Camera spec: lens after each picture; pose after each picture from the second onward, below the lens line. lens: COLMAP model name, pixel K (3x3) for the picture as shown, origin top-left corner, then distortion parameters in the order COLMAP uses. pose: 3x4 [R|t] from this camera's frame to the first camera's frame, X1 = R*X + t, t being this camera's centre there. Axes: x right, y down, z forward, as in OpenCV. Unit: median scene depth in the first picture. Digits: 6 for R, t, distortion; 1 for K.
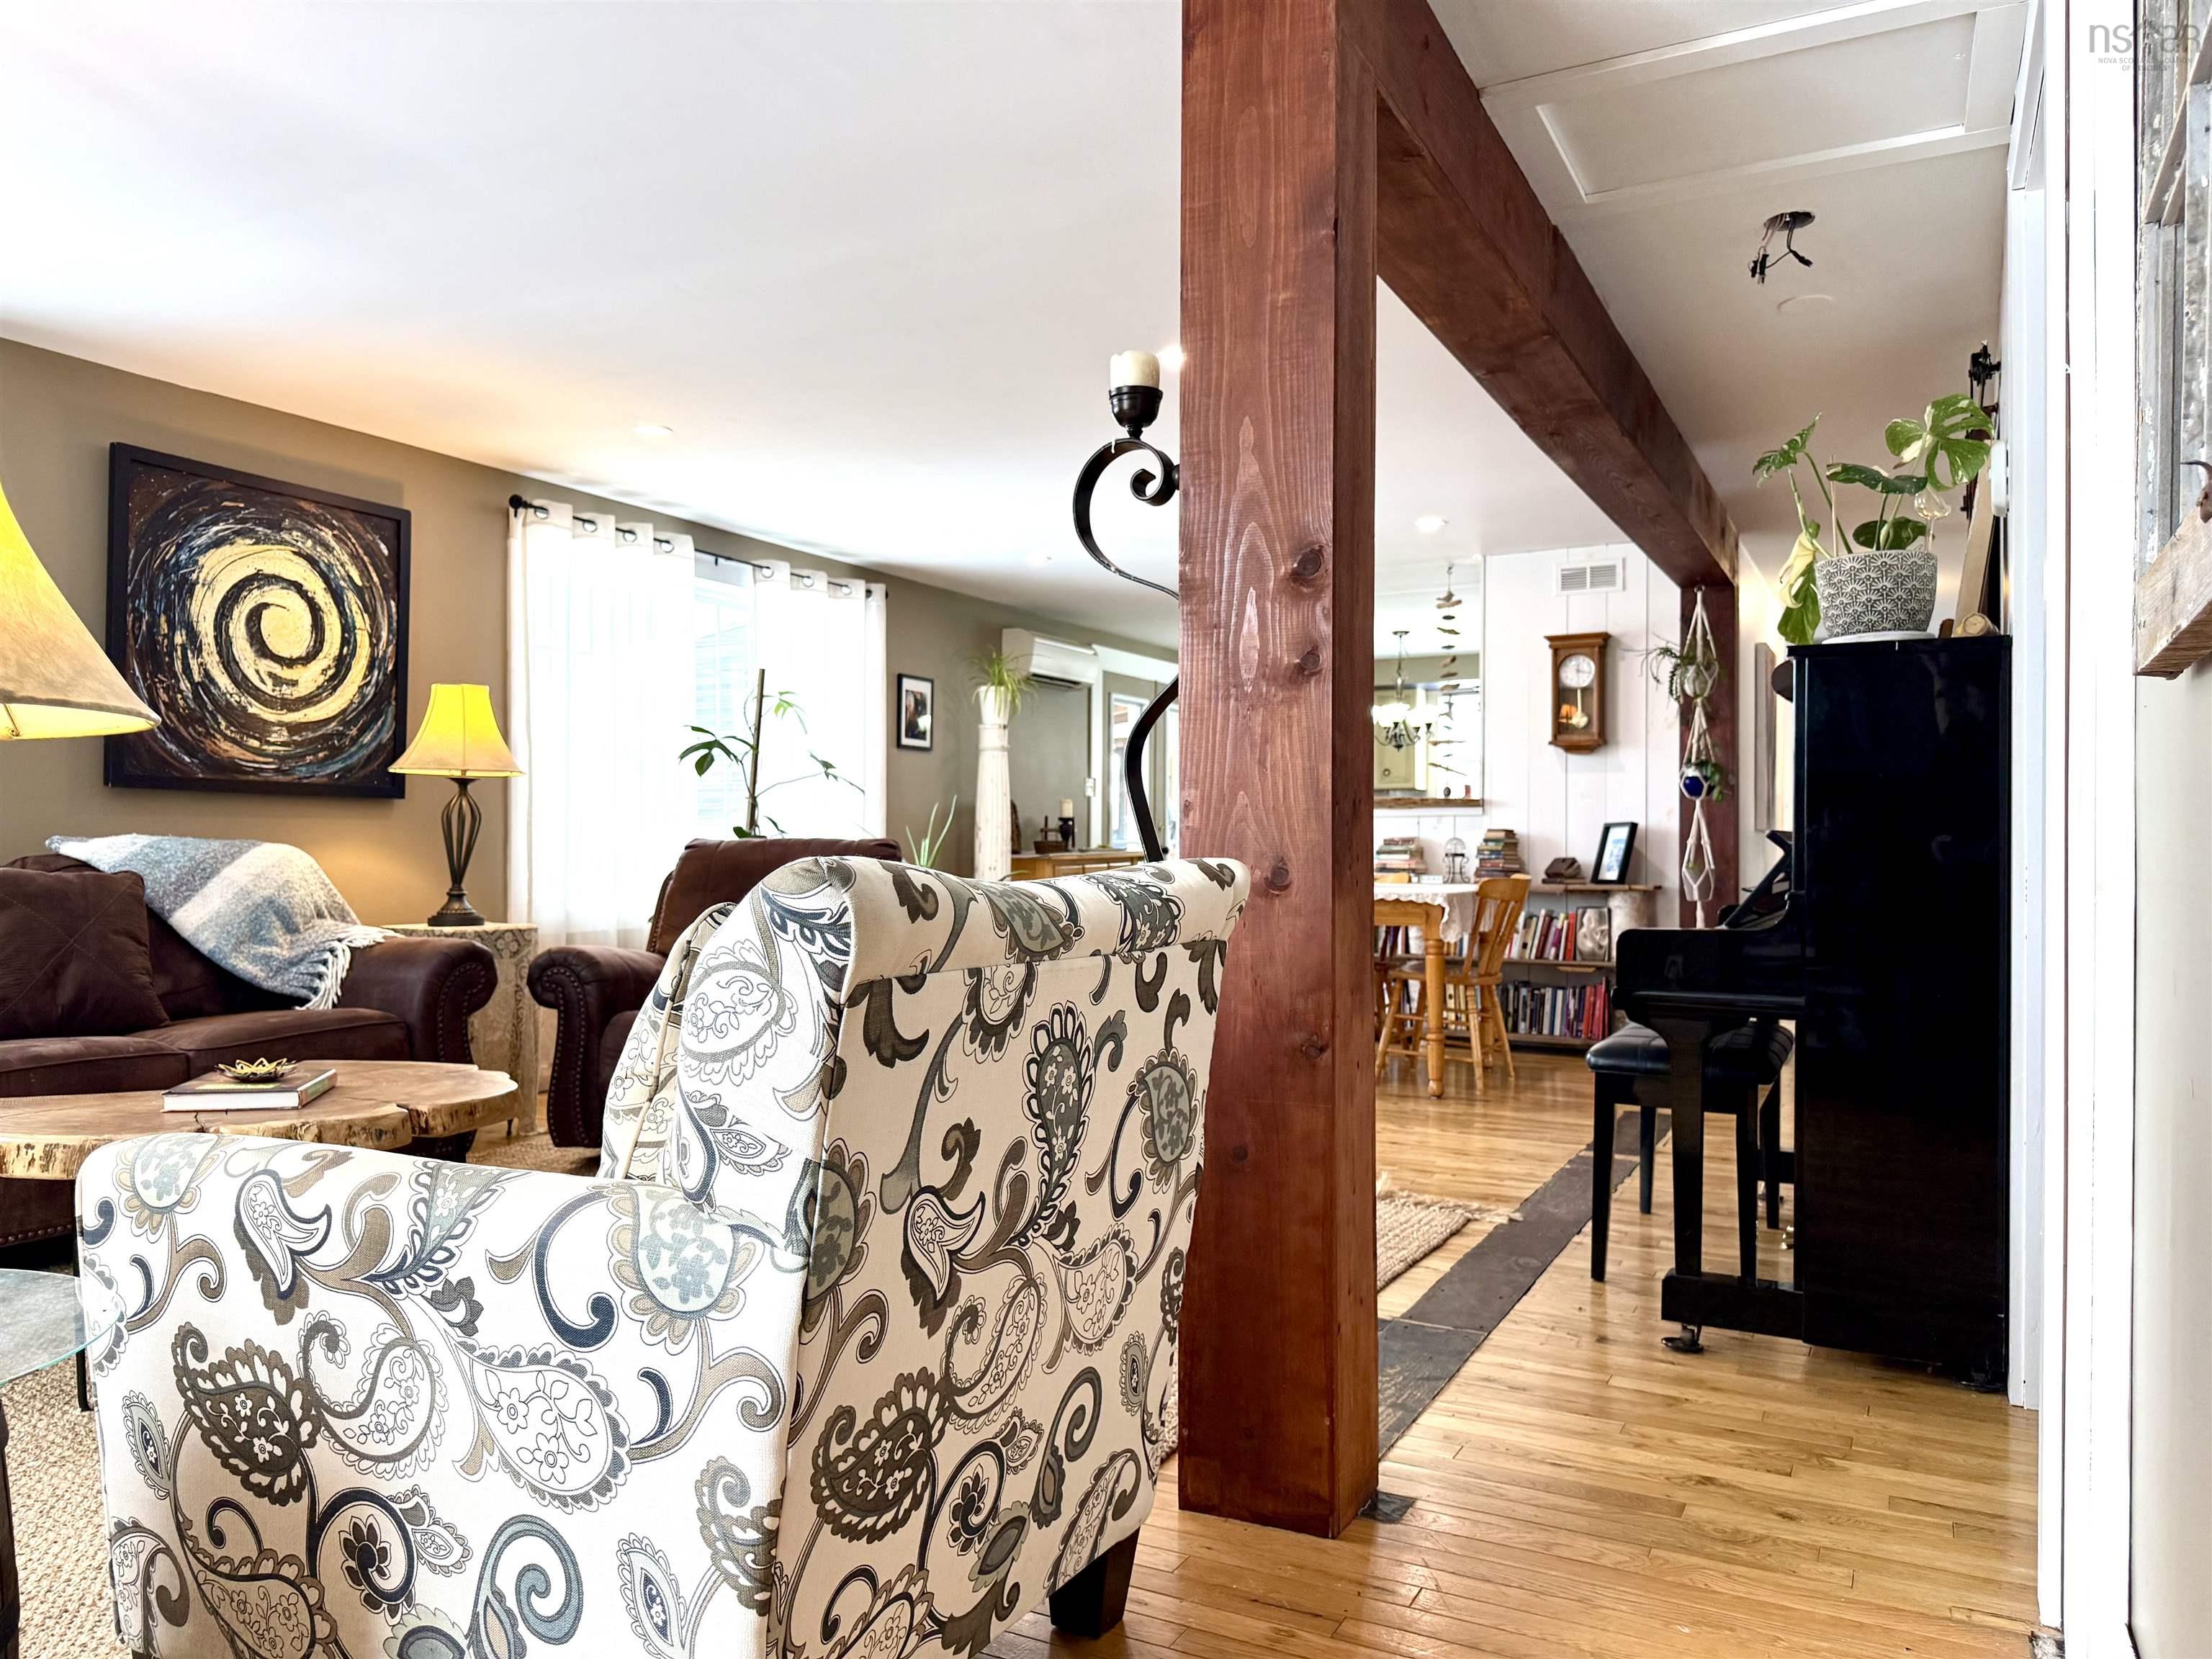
lens RADIAL K [[1545.4, 0, 1111.6], [0, 1545.4, 827.8], [0, 0, 1]] dist [0.063805, -0.085152]
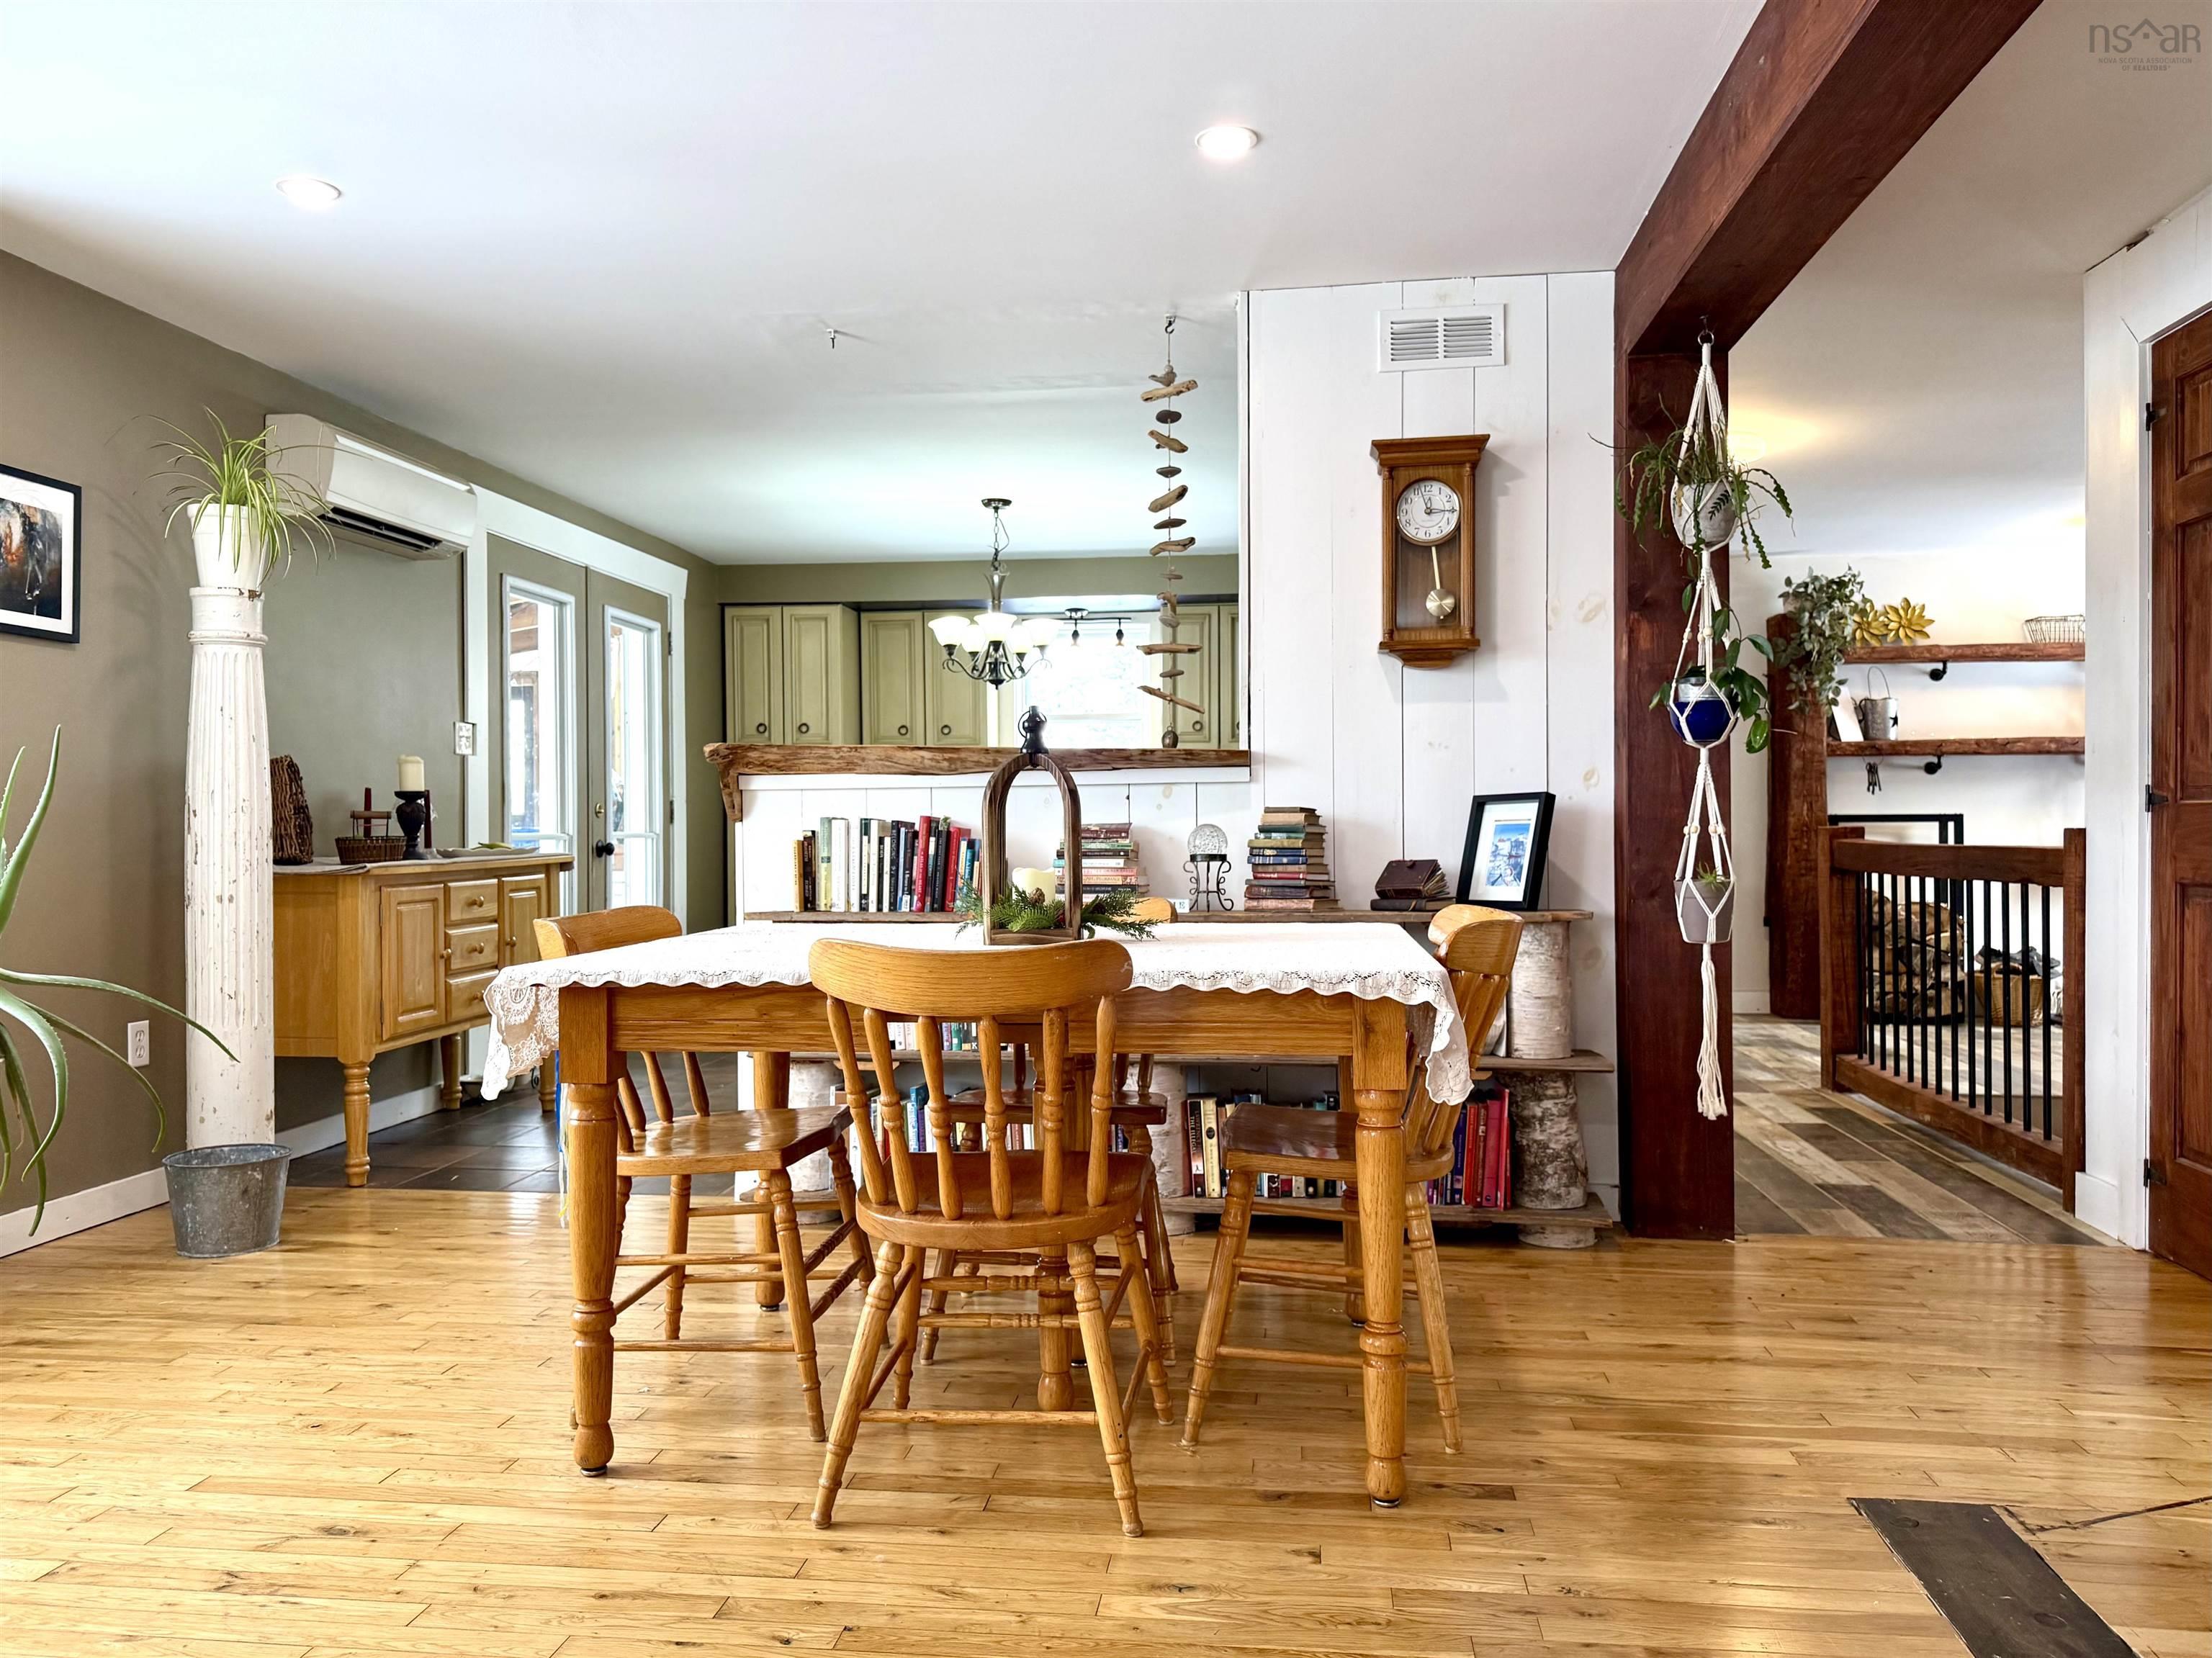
lens RADIAL K [[1569.7, 0, 1108.3], [0, 1569.7, 843.1], [0, 0, 1]] dist [0.082490, -0.124757]
pose [[0.938929, -0.012648, 0.343879, 0.008022], [0.006079, 0.999778, 0.020172, 0.001701], [-0.344058, -0.016849, 0.938797, 0.517333]]
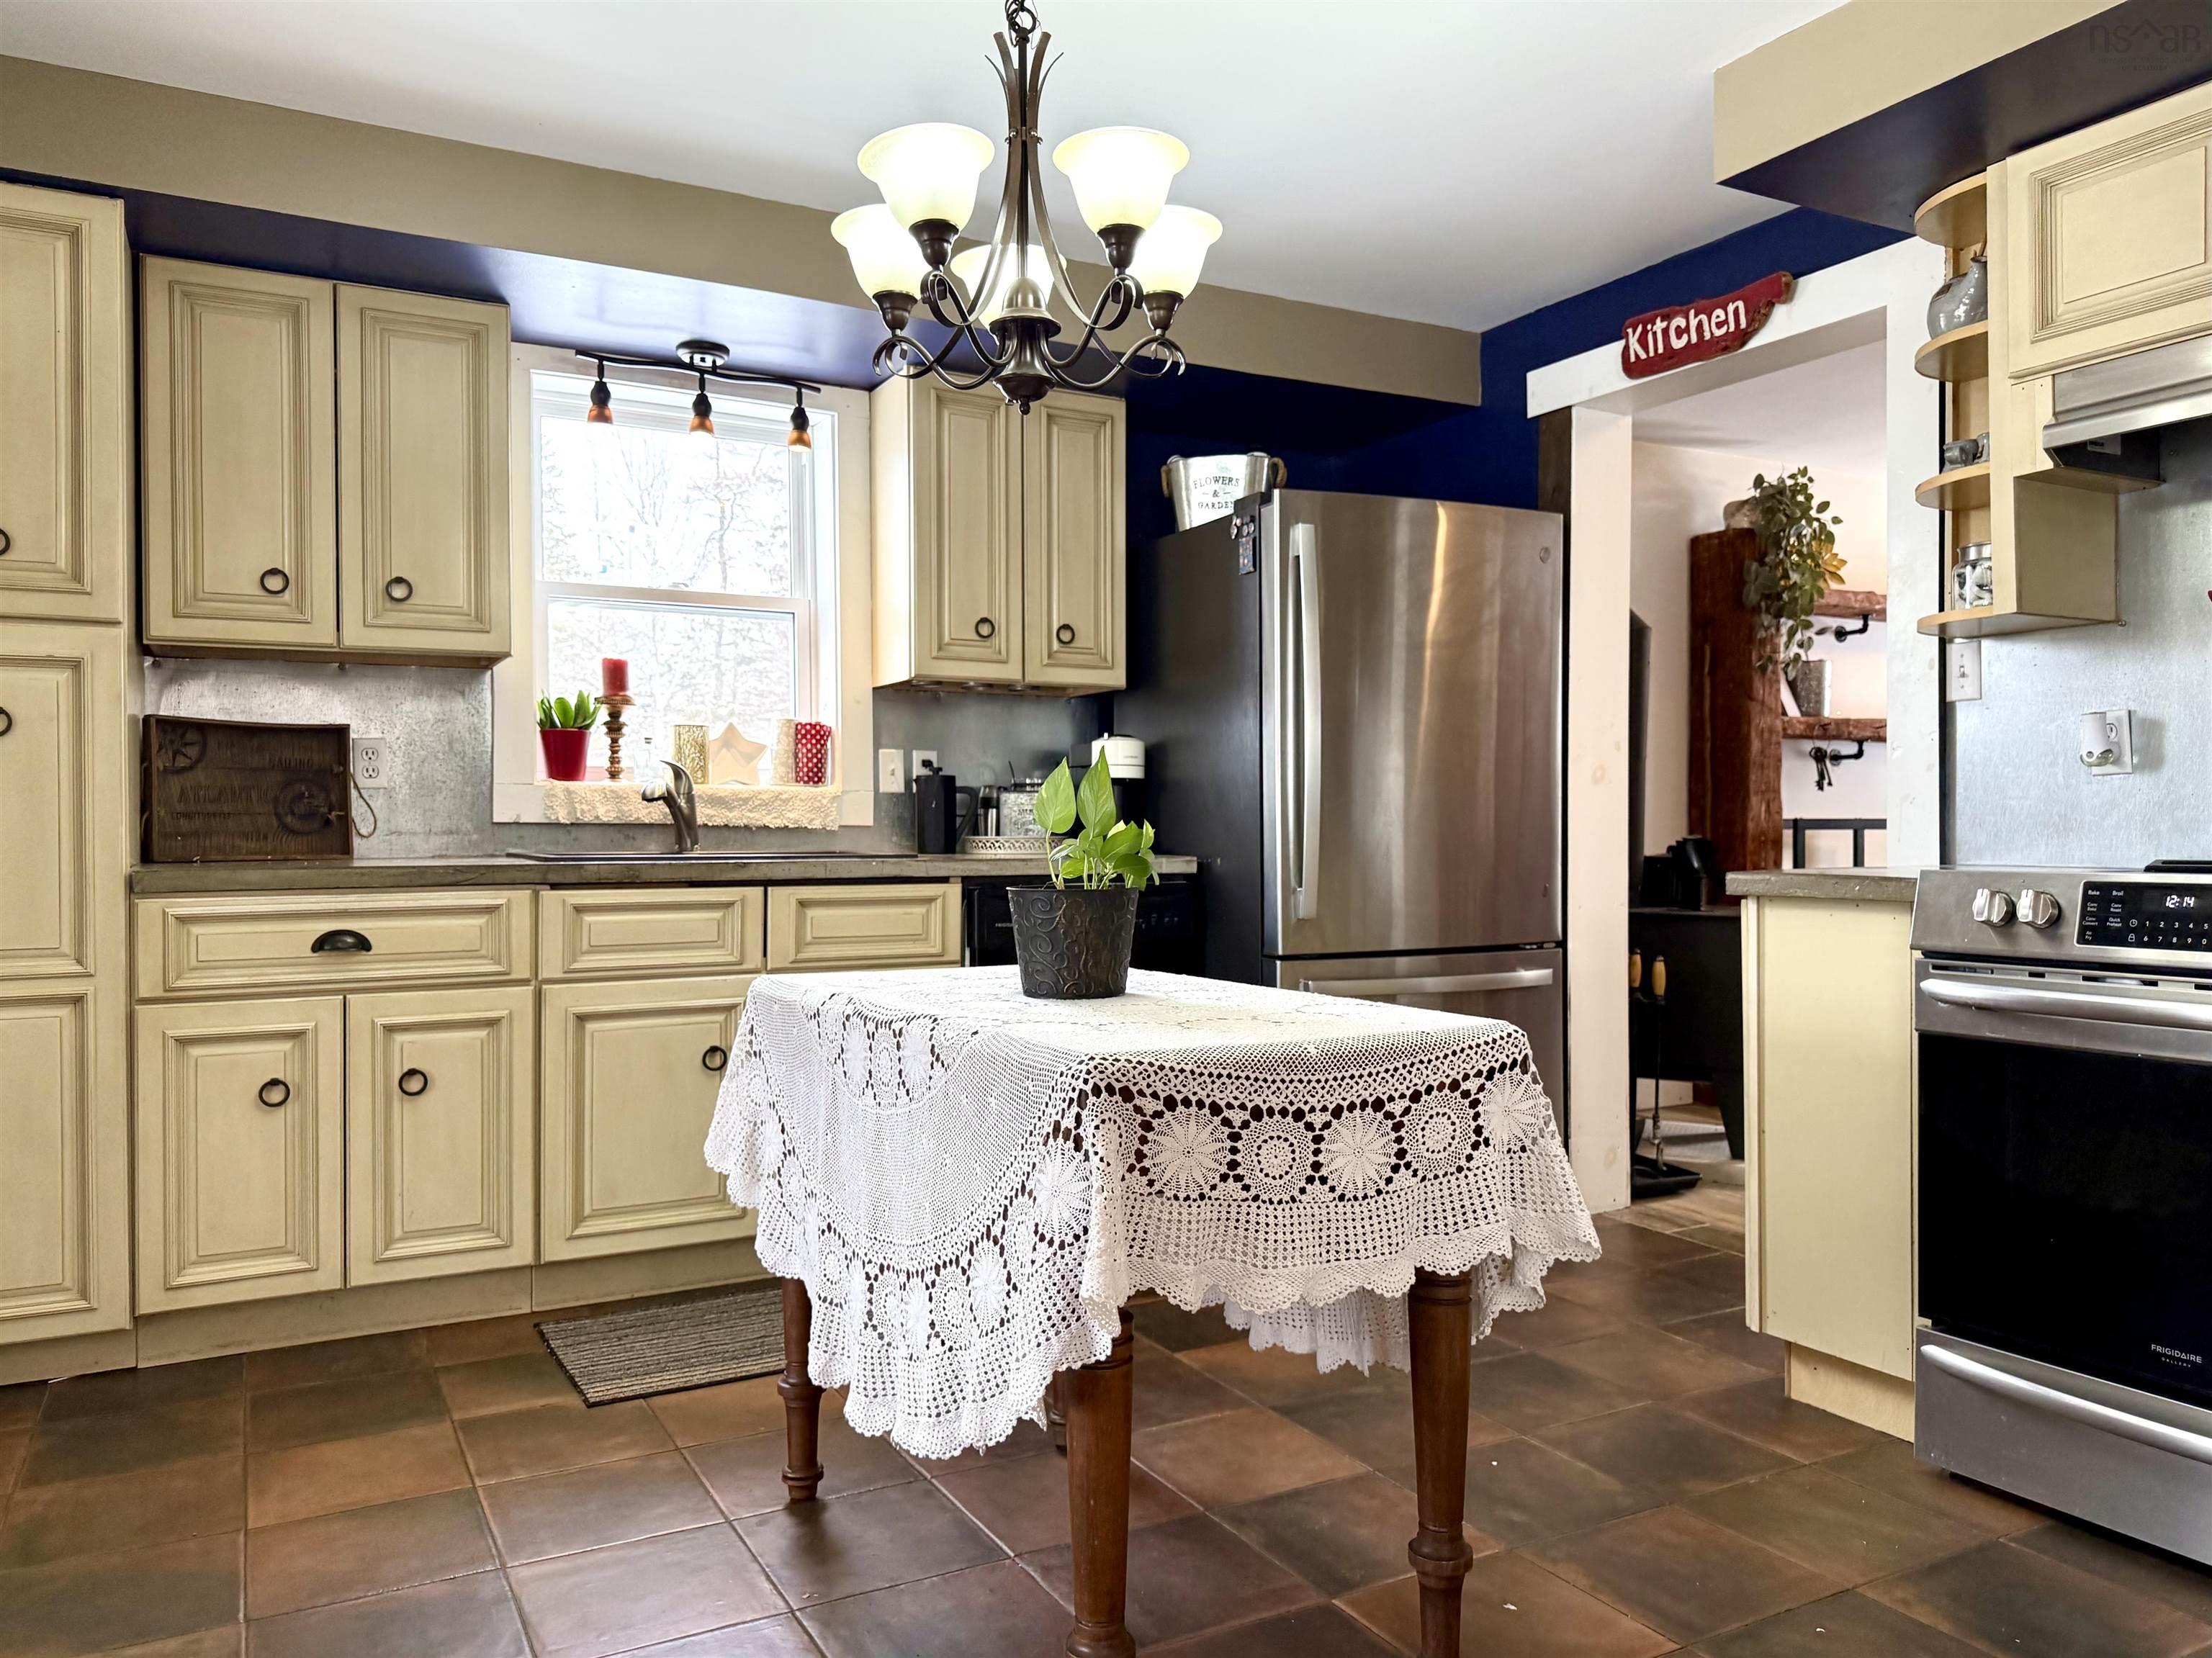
lens RADIAL K [[1588.1, 0, 1099.6], [0, 1588.1, 825.9], [0, 0, 1]] dist [0.061761, -0.075950]
pose [[0.555730, -0.007868, 0.831326, 0.017034], [-0.007093, 0.999874, 0.014205, 0.001857], [-0.831333, -0.013791, 0.555604, 1.202655]]
